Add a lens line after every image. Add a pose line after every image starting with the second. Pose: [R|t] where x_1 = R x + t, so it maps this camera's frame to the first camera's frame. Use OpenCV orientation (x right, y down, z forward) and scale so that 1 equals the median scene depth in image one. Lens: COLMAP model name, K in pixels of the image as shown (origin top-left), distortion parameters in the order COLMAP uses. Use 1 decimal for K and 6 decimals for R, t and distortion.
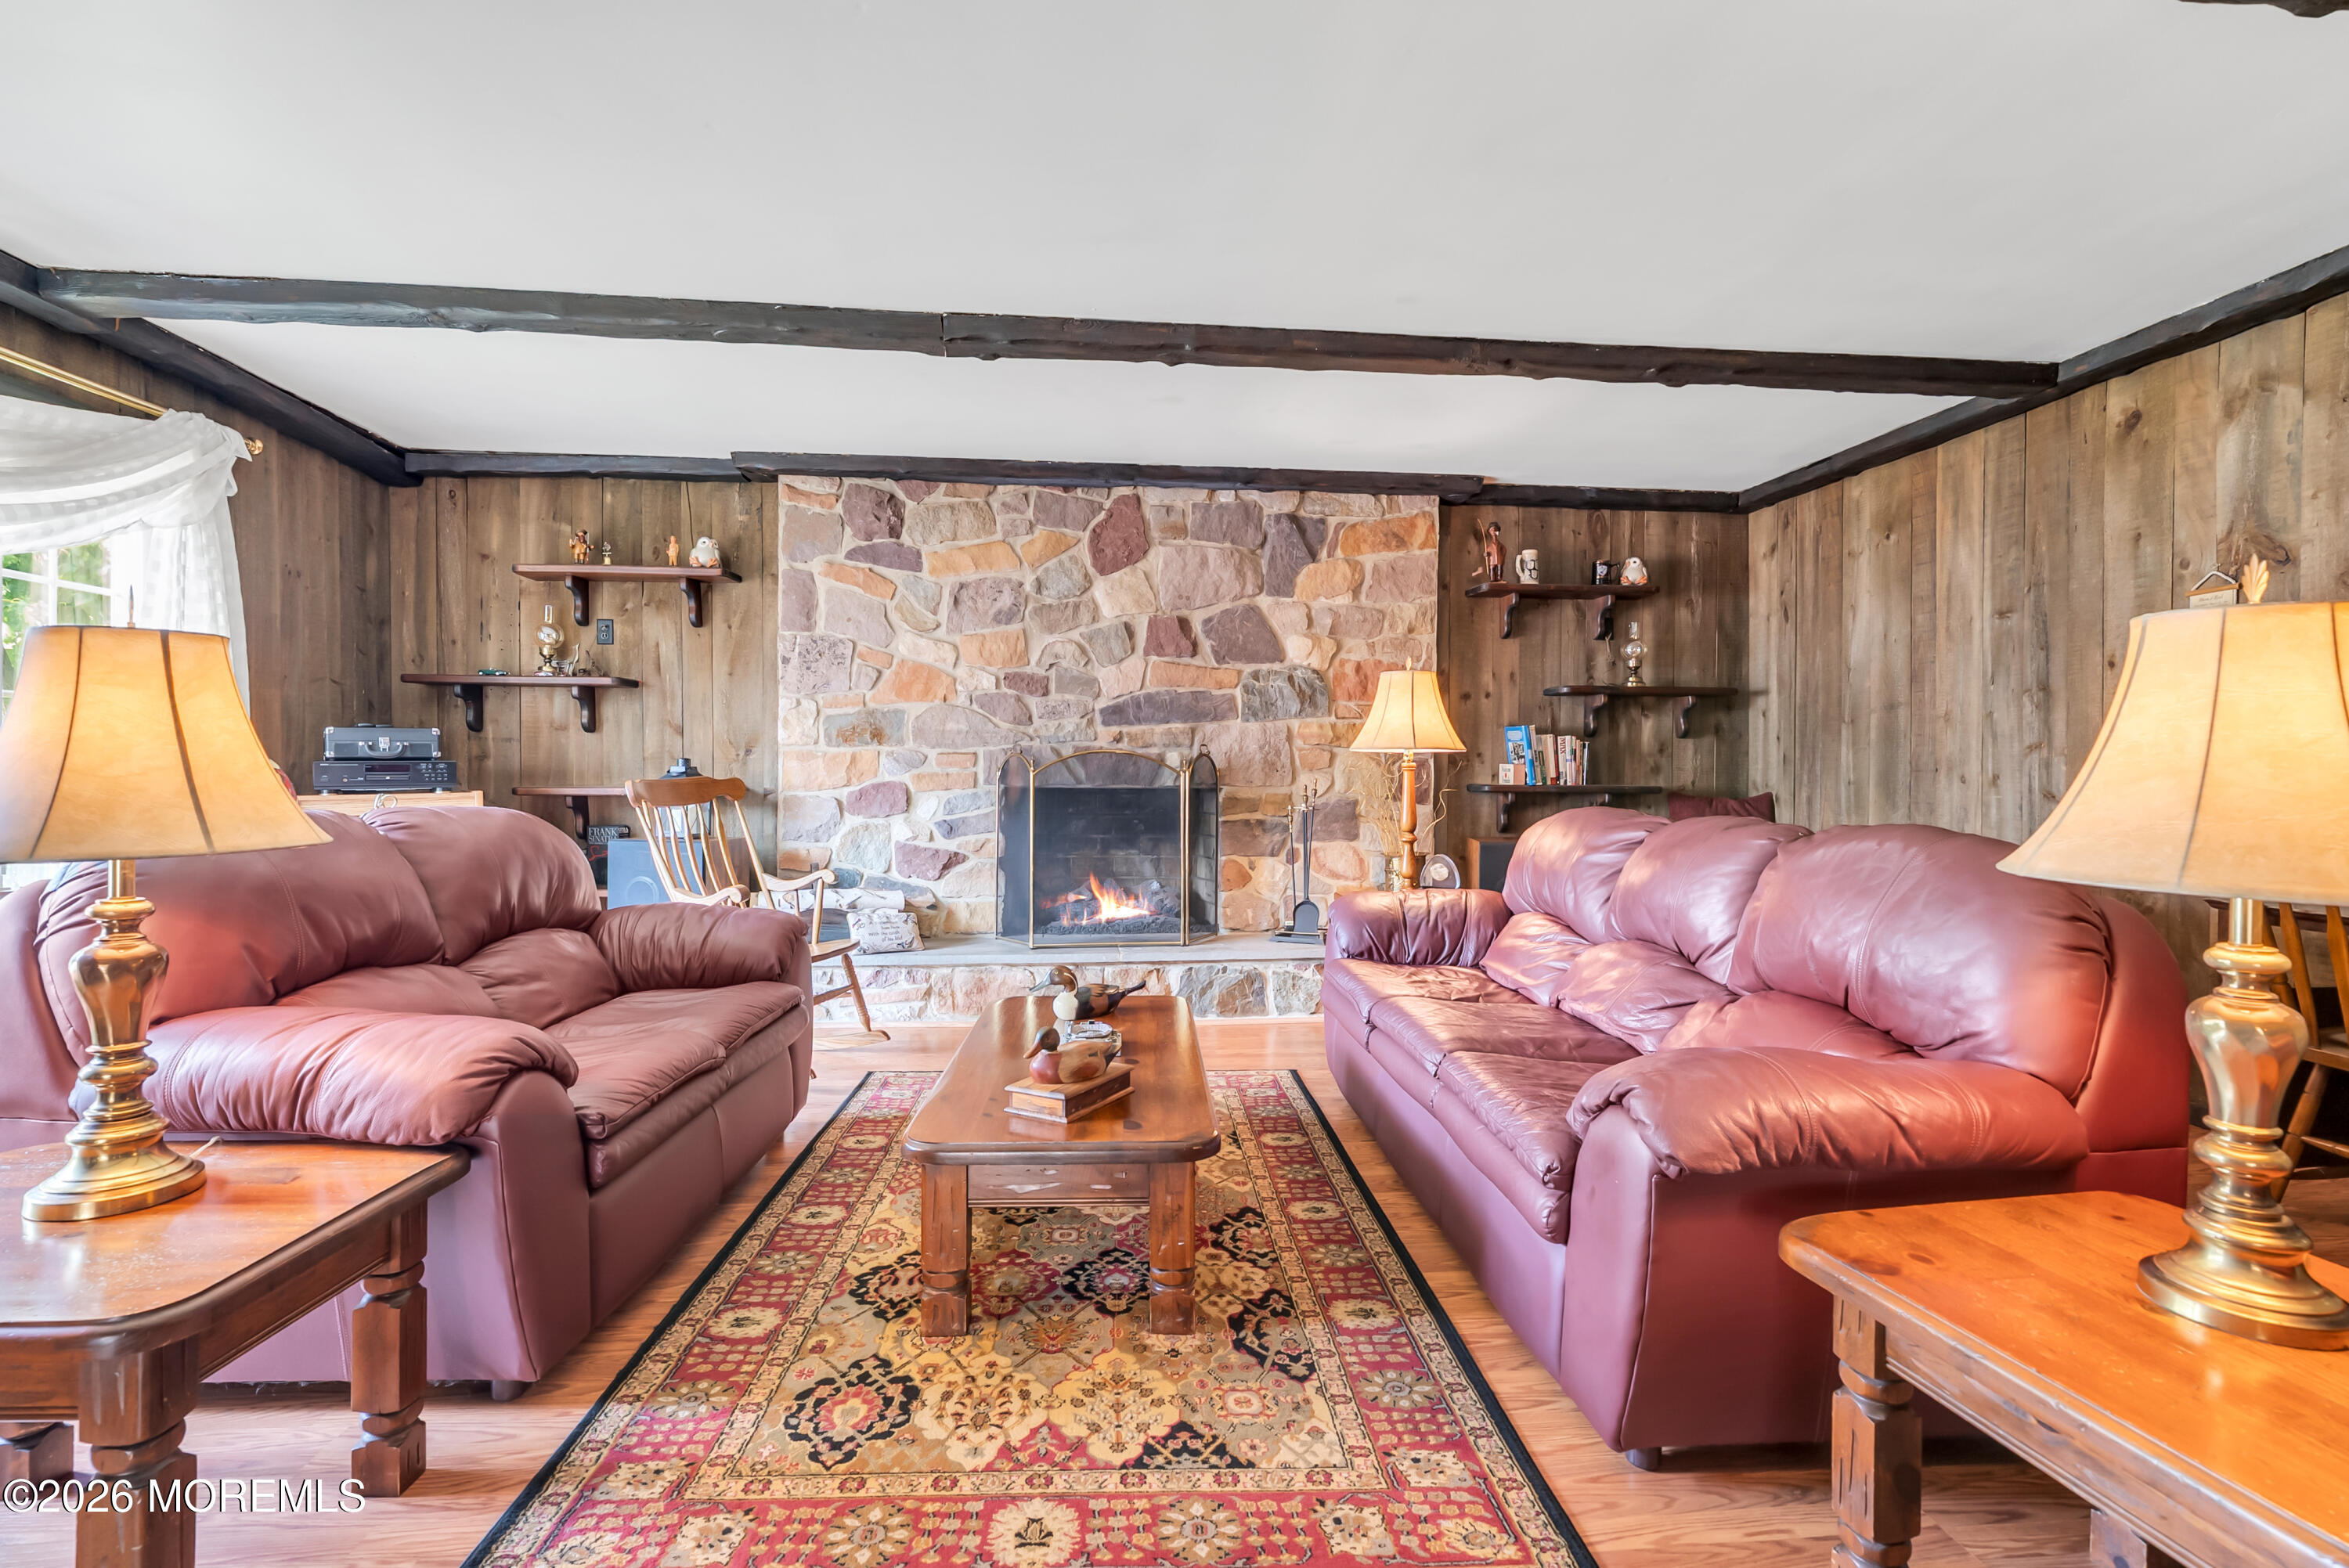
lens RADIAL K [[1093.3, 0, 1172.2], [0, 1093.3, 787.0], [0, 0, 1]] dist [-0.009820, -0.000229]
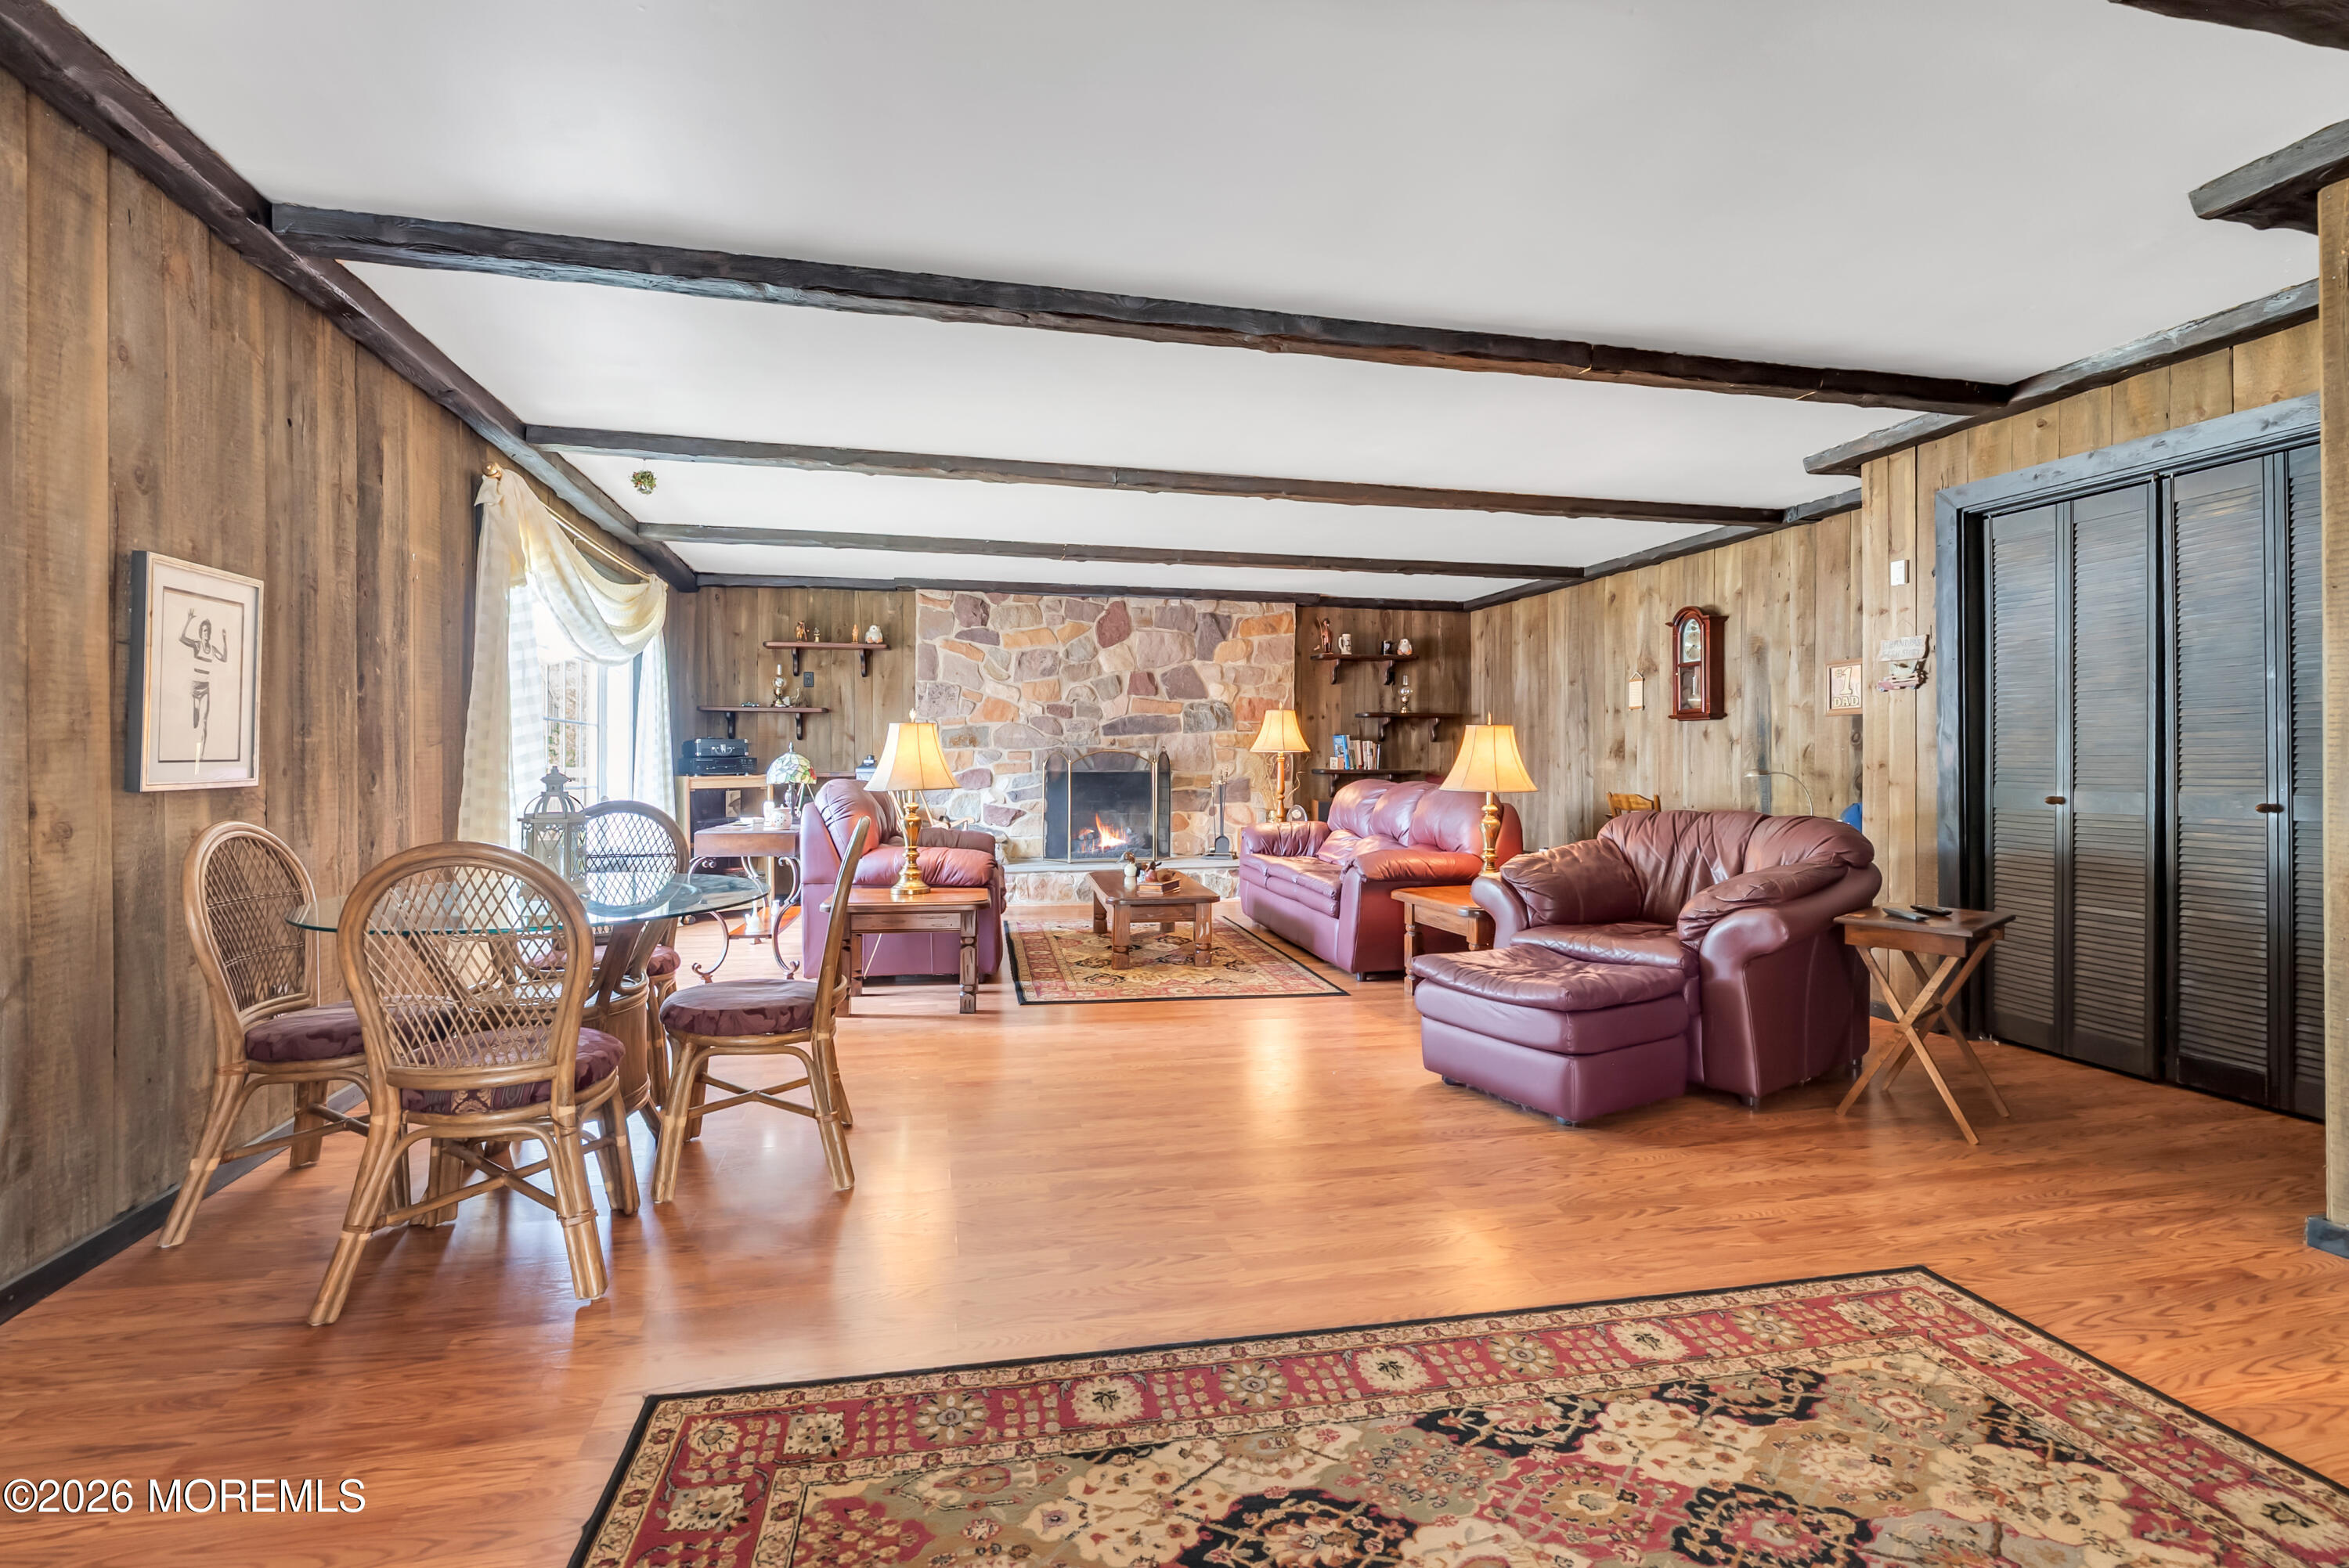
lens RADIAL K [[1093.3, 0, 1176.8], [0, 1093.3, 772.9], [0, 0, 1]] dist [-0.009820, -0.000229]
pose [[0.991209, -0.003742, 0.132254, -0.181164], [0.004046, 0.999990, -0.002029, 0.006554], [-0.132245, 0.002546, 0.991214, -0.728766]]
